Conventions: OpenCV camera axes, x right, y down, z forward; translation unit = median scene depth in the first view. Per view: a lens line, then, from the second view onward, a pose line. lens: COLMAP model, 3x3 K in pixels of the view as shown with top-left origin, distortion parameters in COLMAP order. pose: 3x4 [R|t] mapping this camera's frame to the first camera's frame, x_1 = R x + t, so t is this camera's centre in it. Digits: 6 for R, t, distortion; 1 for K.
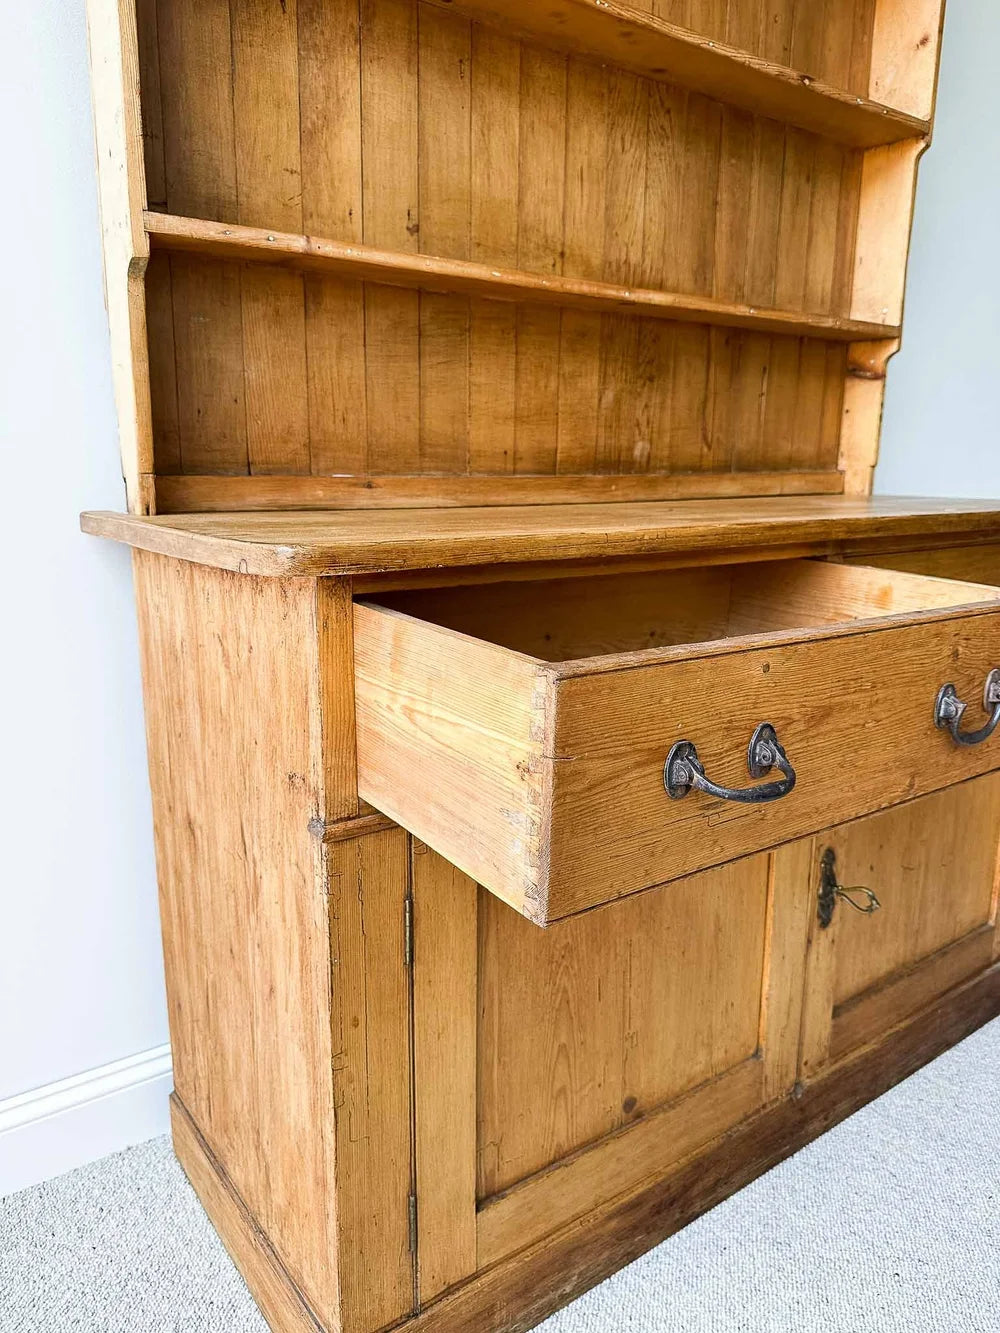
lens RADIAL K [[952.8, 0, 488.1], [0, 952.8, 676.3], [0, 0, 1]] dist [-0.005863, -0.010969]
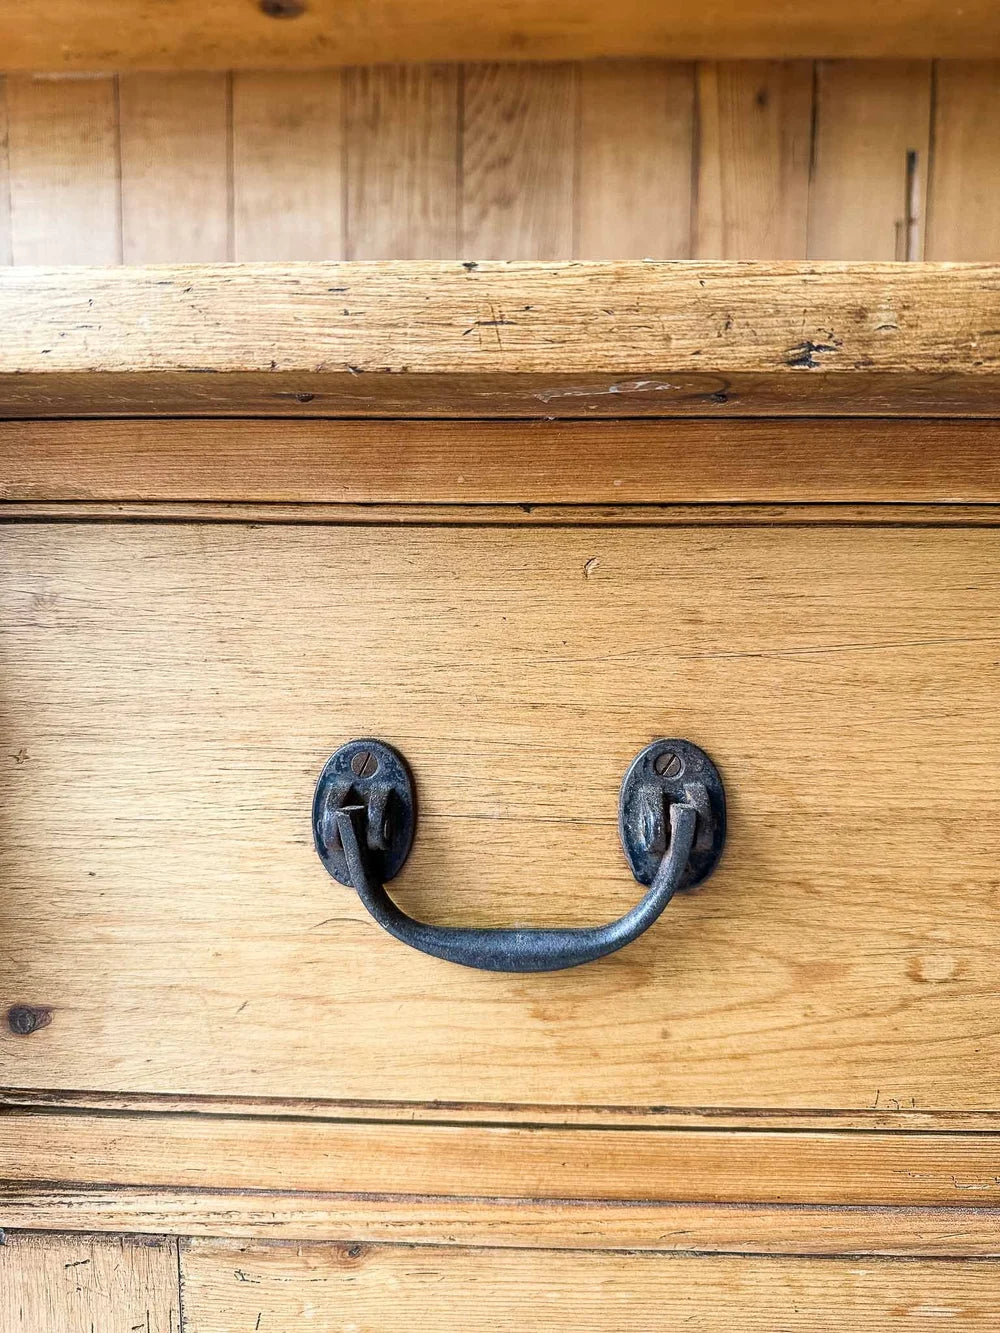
lens RADIAL K [[952.8, 0, 491.9], [0, 952.8, 686.7], [0, 0, 1]] dist [-0.005863, -0.010969]
pose [[0.776744, 0.078912, -0.624853, 0.526138], [-0.141013, 0.988723, -0.050426, -0.079695], [0.613827, 0.127280, 0.779112, 0.786178]]
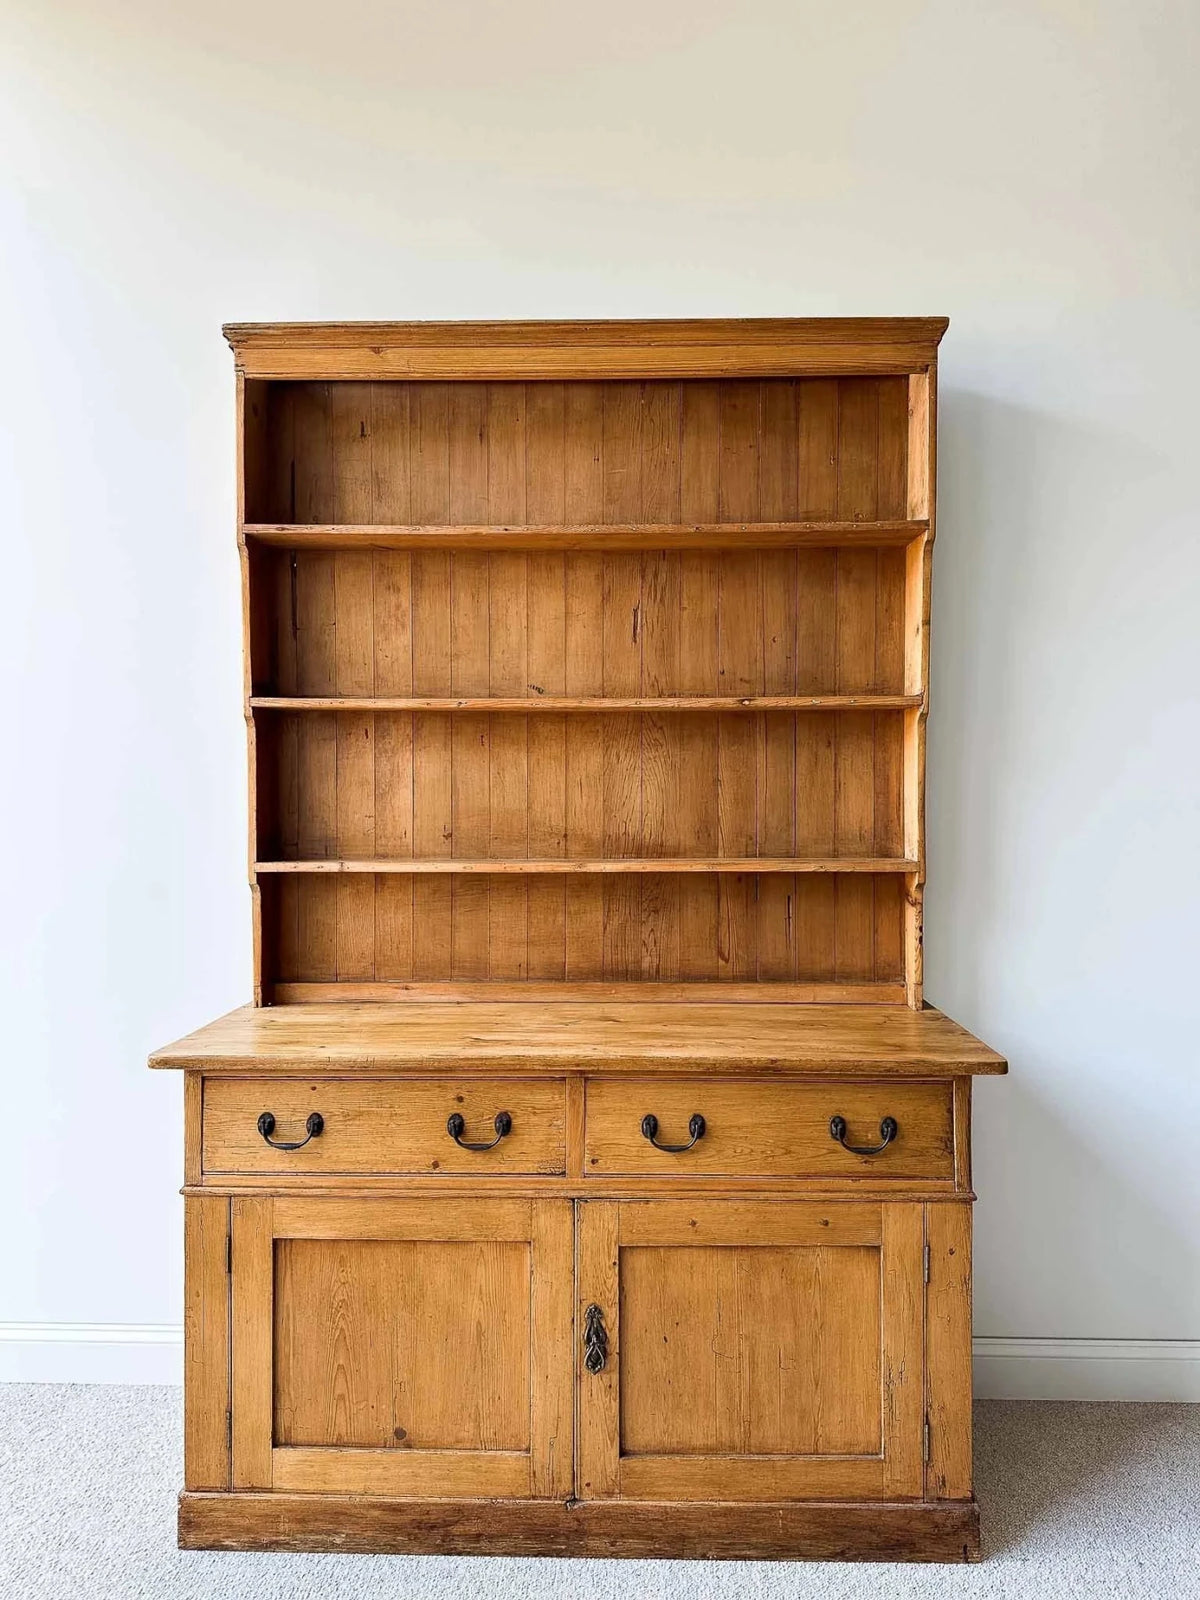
lens RADIAL K [[1103.0, 0, 605.7], [0, 1103.0, 798.6], [0, 0, 1]] dist [0.055564, -0.060096]
pose [[0.787322, 0.000989, -0.616541, 1.228886], [-0.129959, 0.977797, -0.164389, -0.233780], [0.602690, 0.209552, 0.769970, -0.306852]]
